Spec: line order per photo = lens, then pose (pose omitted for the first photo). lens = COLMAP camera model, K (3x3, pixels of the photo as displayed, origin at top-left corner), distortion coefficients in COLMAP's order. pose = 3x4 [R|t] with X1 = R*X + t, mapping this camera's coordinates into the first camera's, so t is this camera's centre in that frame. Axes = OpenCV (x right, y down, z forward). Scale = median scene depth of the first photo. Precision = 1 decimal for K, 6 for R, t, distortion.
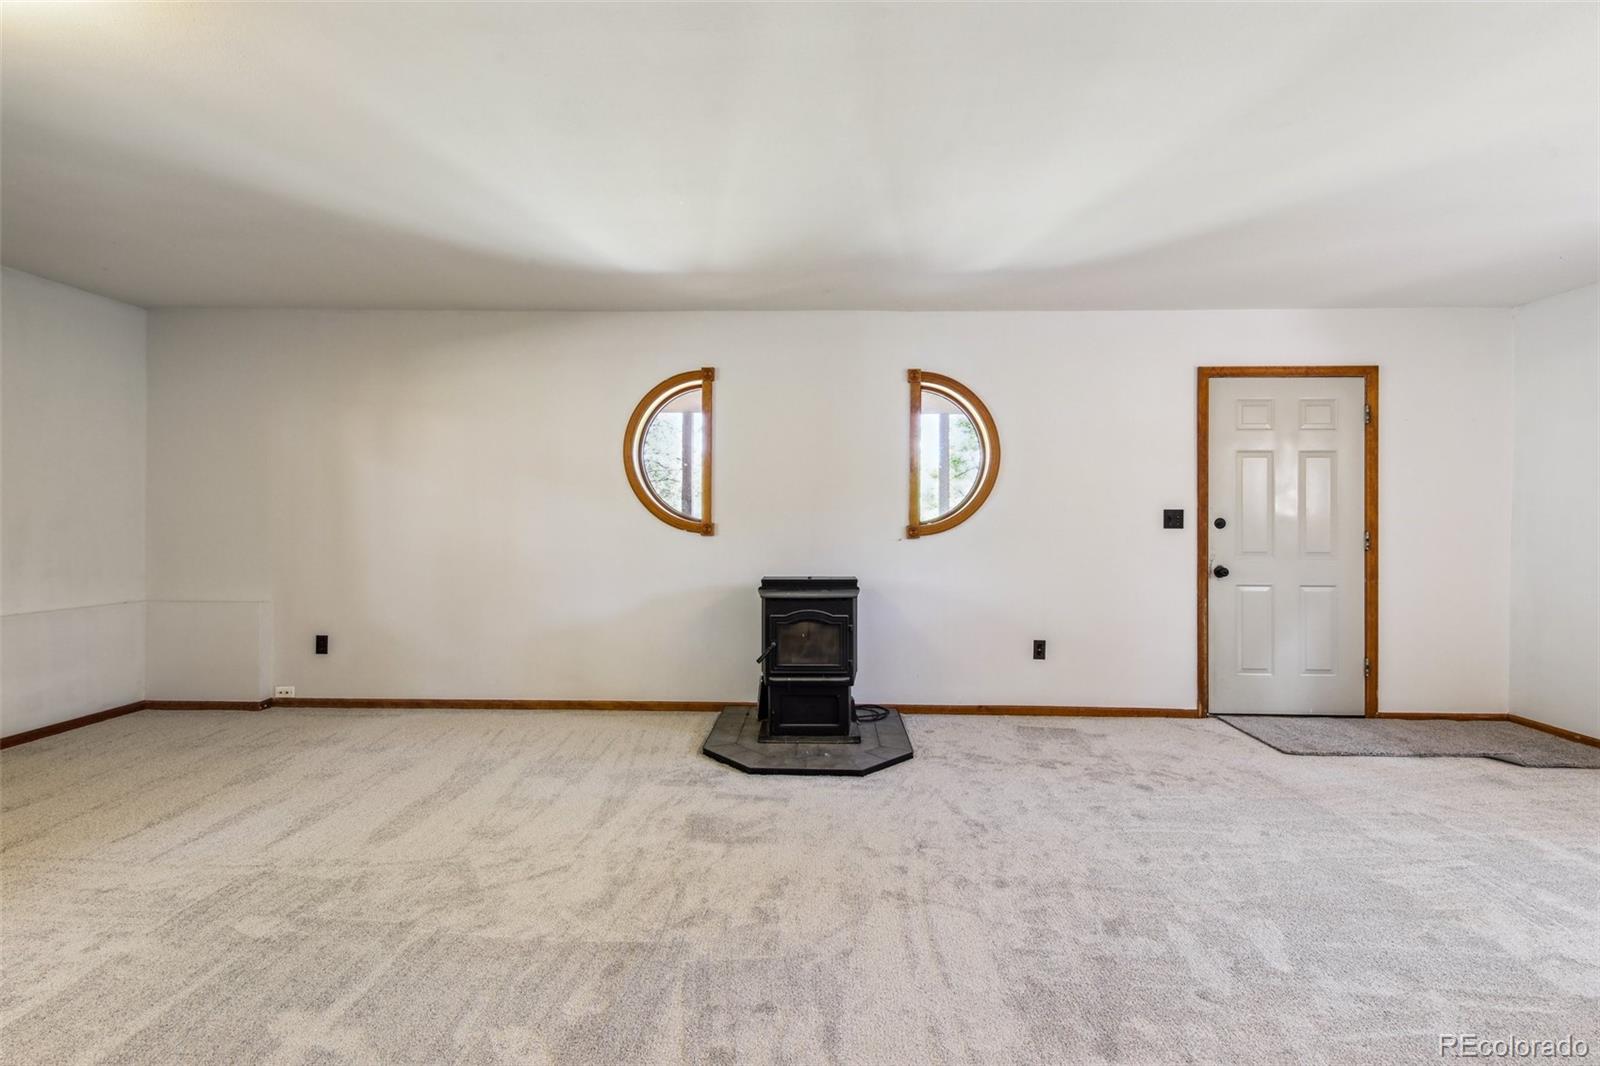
lens RADIAL K [[694.1, 0, 806.3], [0, 694.1, 522.1], [0, 0, 1]] dist [0.015841, -0.009600]
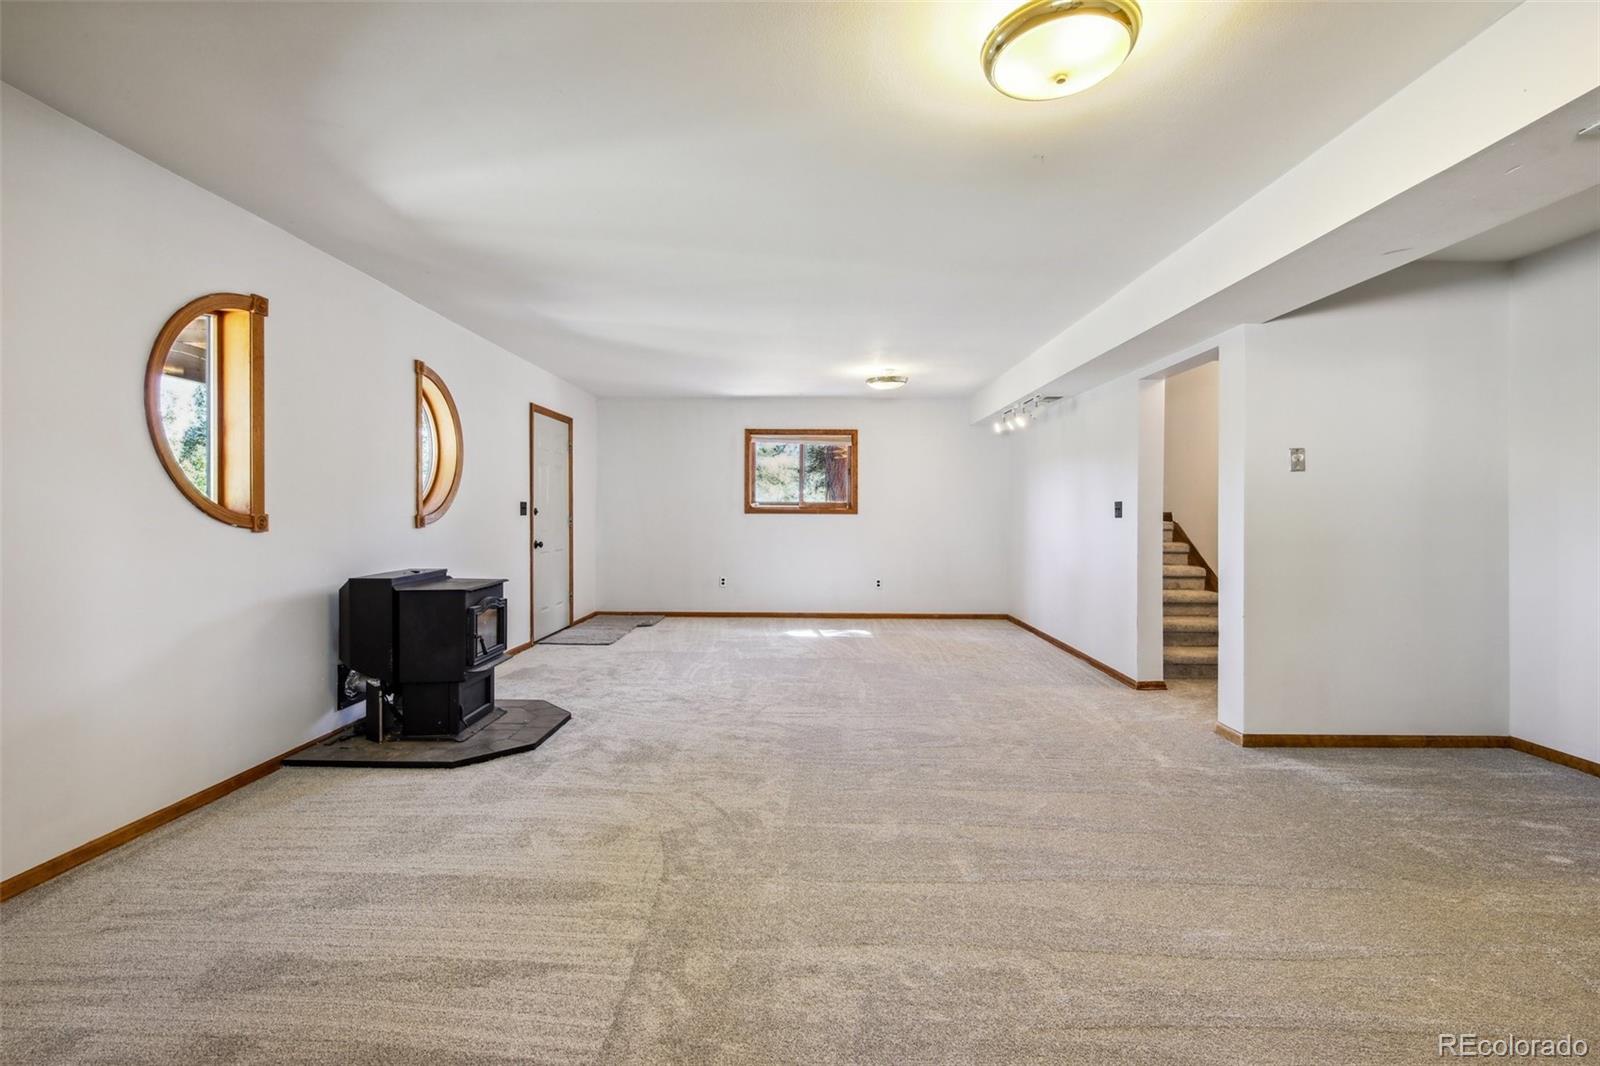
lens RADIAL K [[694.1, 0, 806.3], [0, 694.1, 522.1], [0, 0, 1]] dist [0.015841, -0.009600]
pose [[-0.003477, -0.018811, 0.999817, -1.019387], [0.001236, 0.999822, 0.018815, -0.003985], [-0.999993, 0.001301, -0.003453, 0.523694]]
